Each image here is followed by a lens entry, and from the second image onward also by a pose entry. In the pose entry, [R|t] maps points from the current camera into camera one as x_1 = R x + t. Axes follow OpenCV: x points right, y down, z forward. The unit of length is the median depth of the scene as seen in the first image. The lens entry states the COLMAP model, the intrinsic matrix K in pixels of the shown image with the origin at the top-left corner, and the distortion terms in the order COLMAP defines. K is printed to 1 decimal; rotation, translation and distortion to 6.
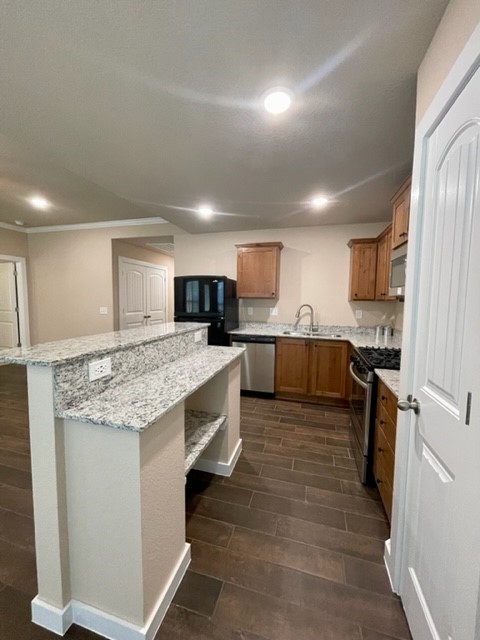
lens RADIAL K [[258.6, 0, 240.0], [0, 258.6, 320.0], [0, 0, 1]] dist [0.000634, 0.000338]
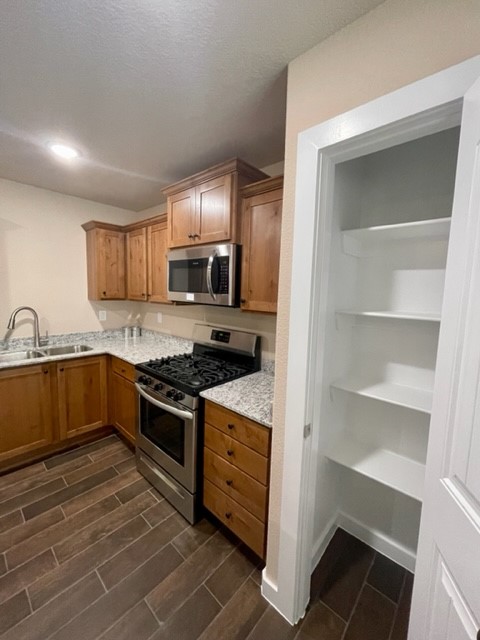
lens RADIAL K [[258.6, 0, 240.0], [0, 258.6, 320.0], [0, 0, 1]] dist [0.000634, 0.000338]
pose [[0.448142, -0.101615, 0.888168, -0.084422], [0.050013, 0.994813, 0.088581, -0.064596], [-0.892562, 0.004723, 0.450899, 0.265554]]
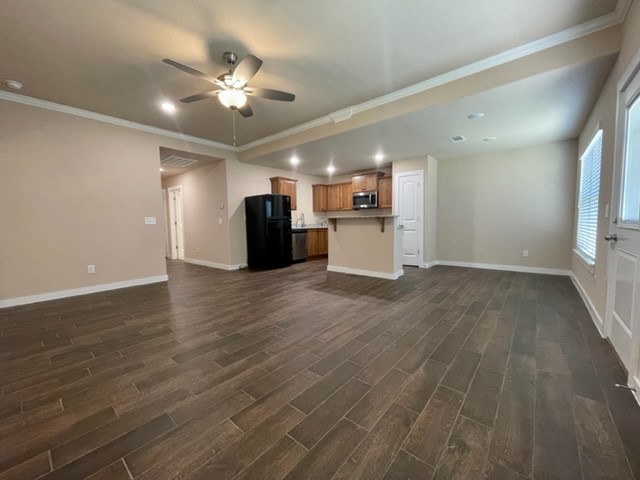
lens RADIAL K [[258.6, 0, 320.0], [0, 258.6, 240.0], [0, 0, 1]] dist [0.000634, 0.000338]
pose [[0.414983, -0.080865, 0.906229, -1.627389], [0.095424, 0.994417, 0.045038, 0.072217], [-0.904811, 0.067786, 0.420382, 0.091365]]
